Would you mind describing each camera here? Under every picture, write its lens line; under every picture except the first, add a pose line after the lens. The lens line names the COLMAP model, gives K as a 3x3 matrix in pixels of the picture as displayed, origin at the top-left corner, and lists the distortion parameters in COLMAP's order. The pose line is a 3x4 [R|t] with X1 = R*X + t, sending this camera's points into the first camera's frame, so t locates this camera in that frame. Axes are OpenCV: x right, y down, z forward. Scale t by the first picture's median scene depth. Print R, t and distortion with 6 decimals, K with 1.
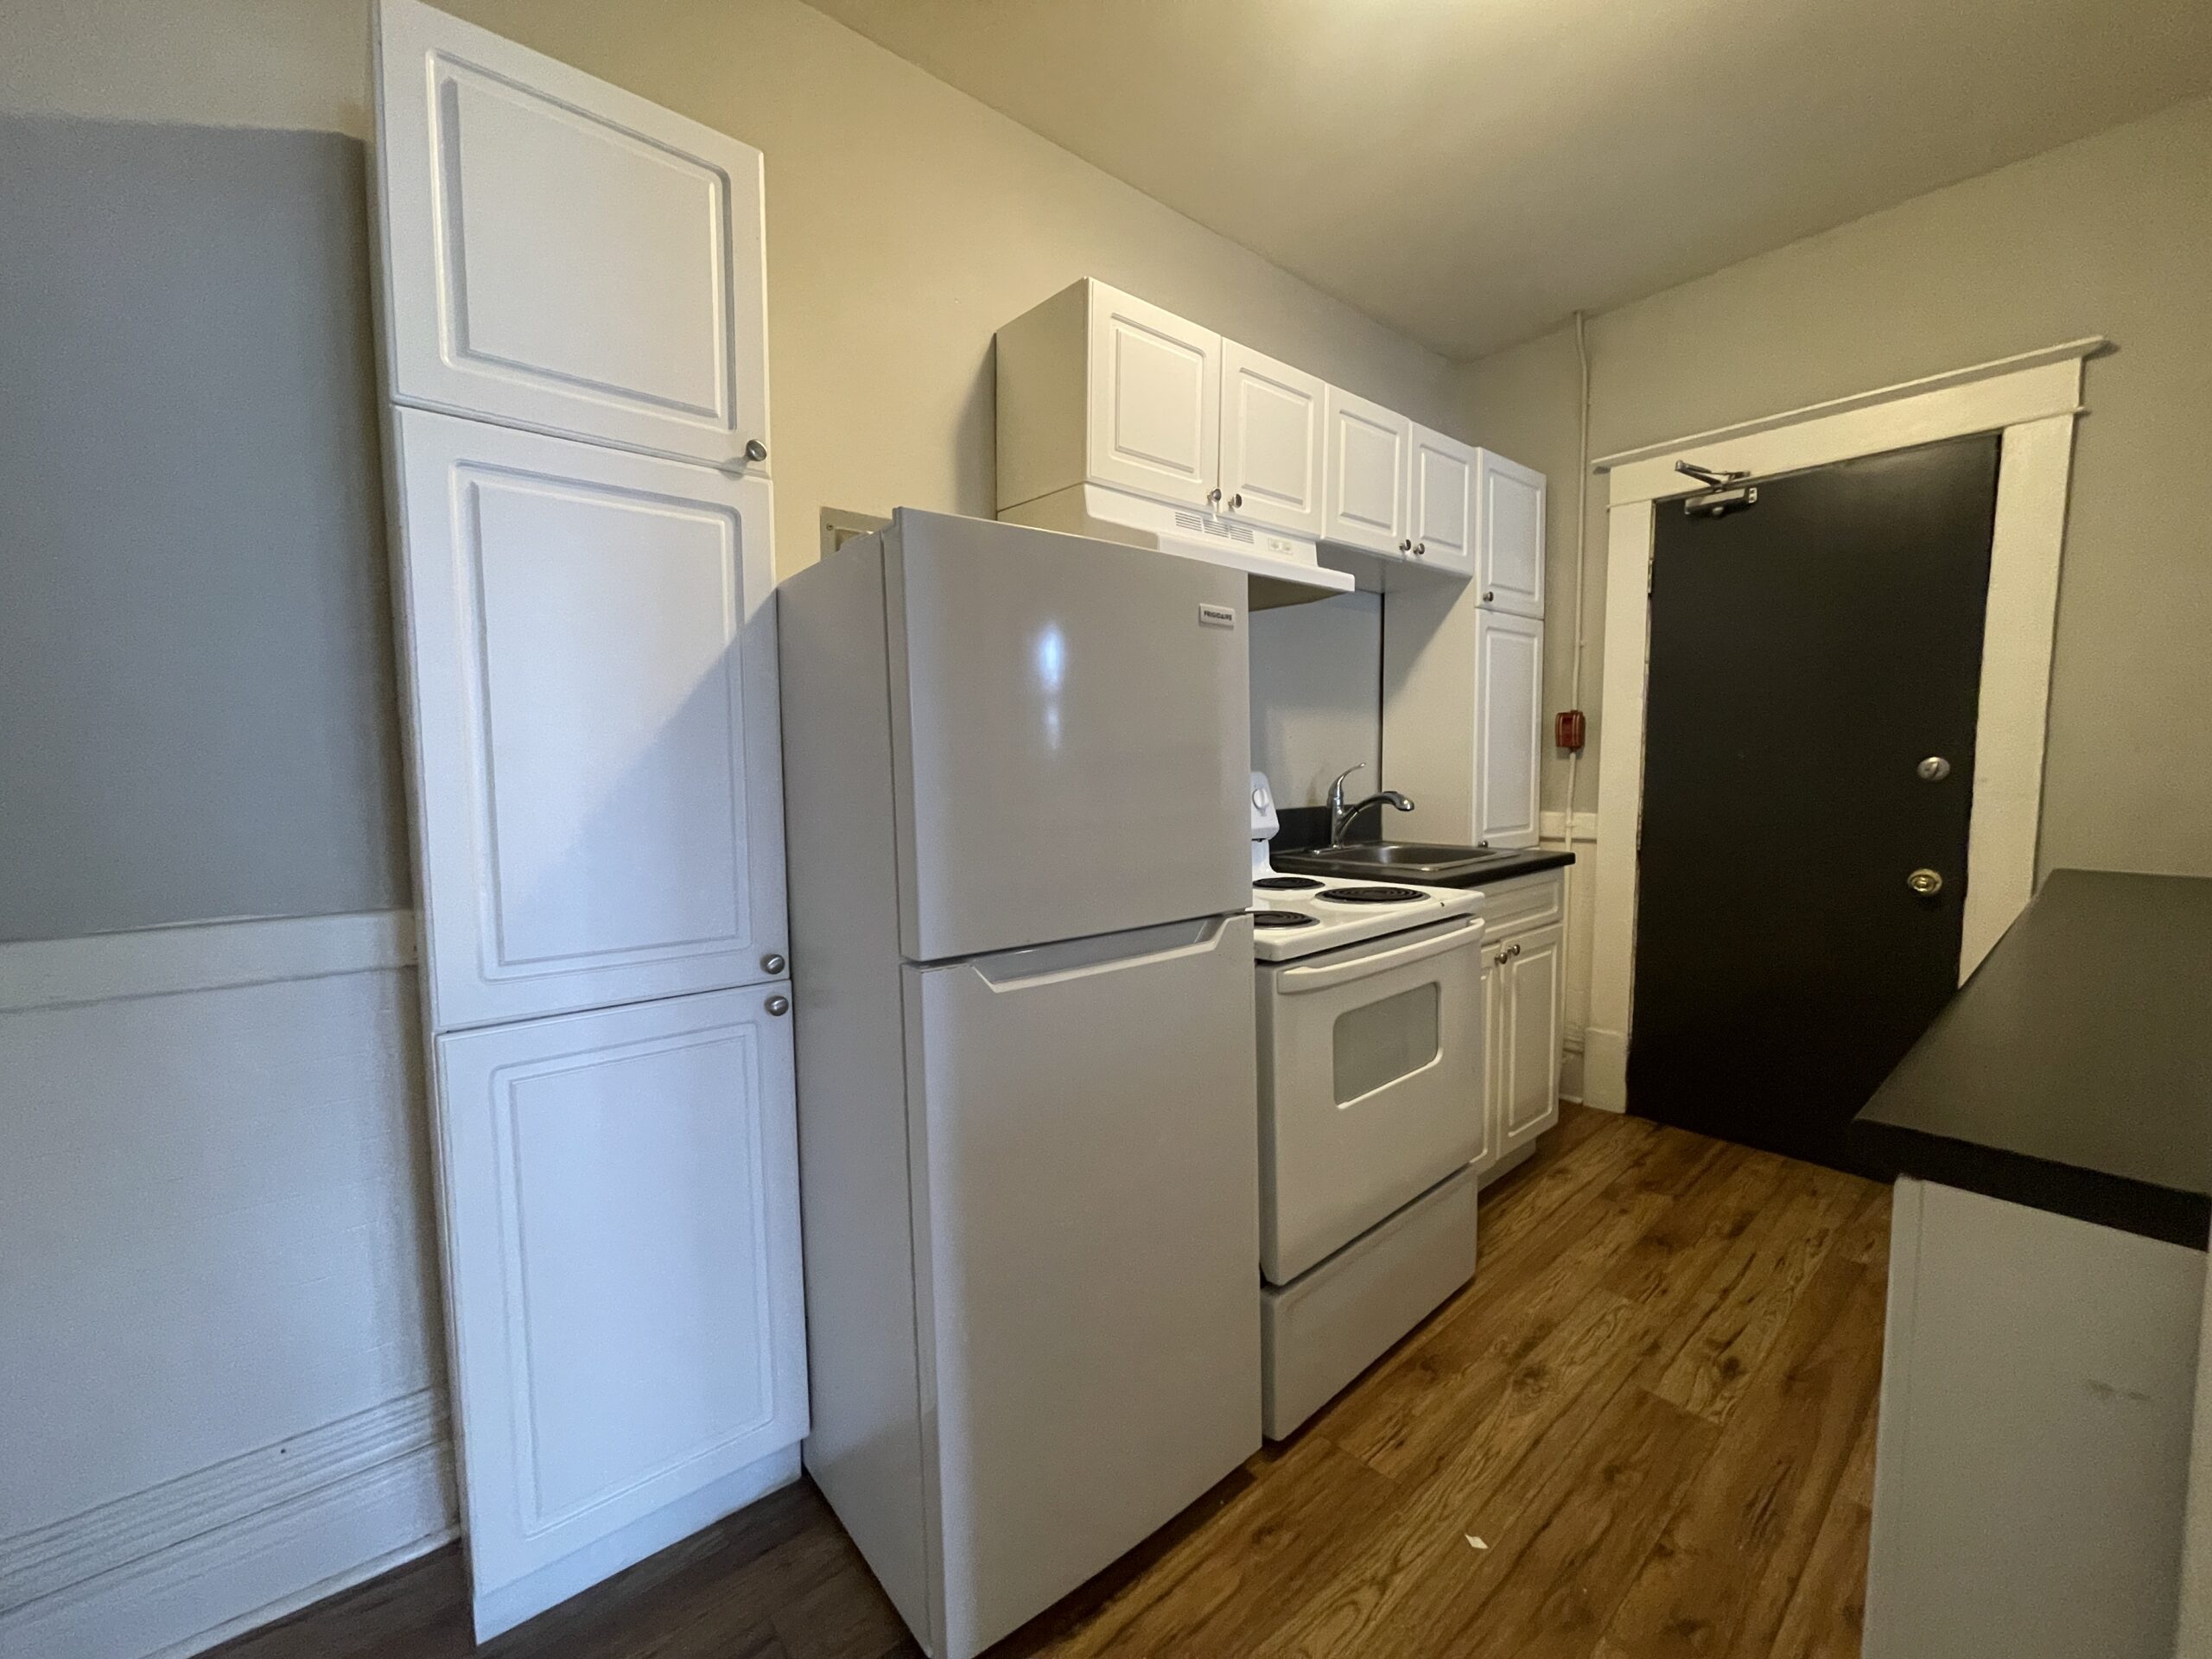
lens RADIAL K [[899.3, 0, 1104.5], [0, 899.3, 836.6], [0, 0, 1]] dist [0.001946, 0.000080]
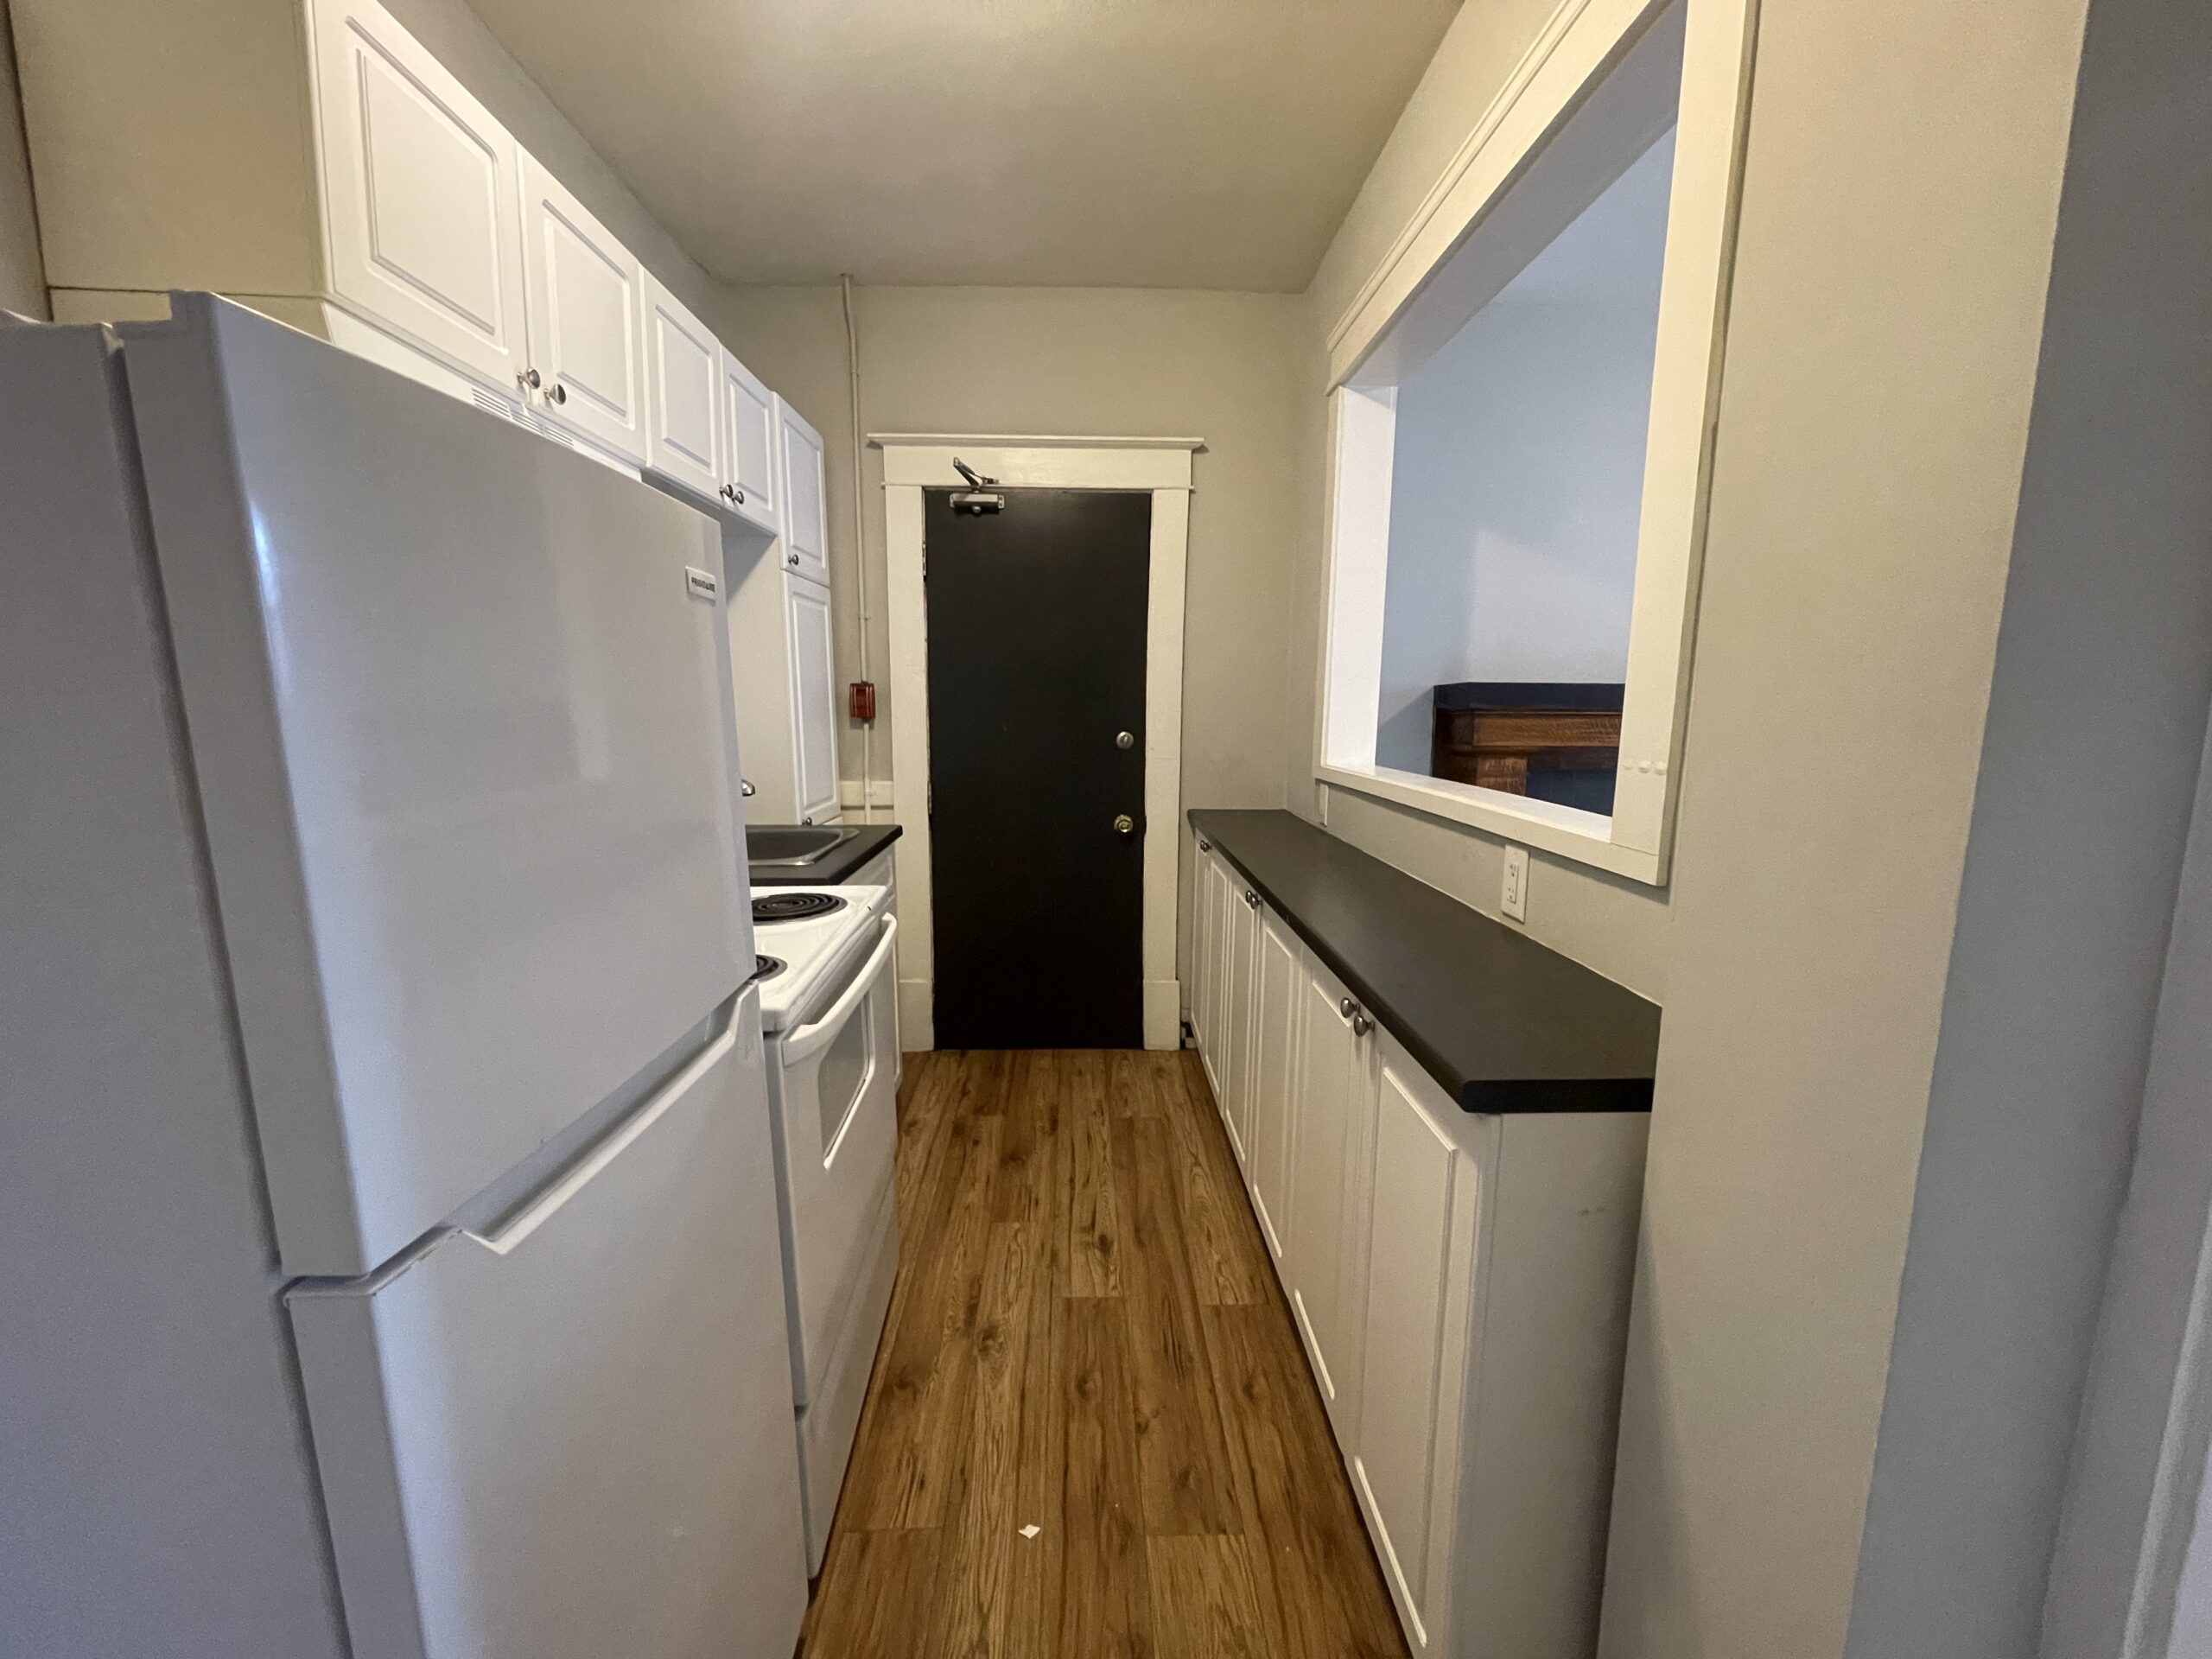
lens RADIAL K [[899.3, 0, 1104.5], [0, 899.3, 836.6], [0, 0, 1]] dist [0.001946, 0.000080]
pose [[0.629958, -0.105677, 0.769406, -0.147722], [0.053664, 0.994254, 0.092622, -0.058668], [-0.774773, -0.017058, 0.632009, 0.182226]]
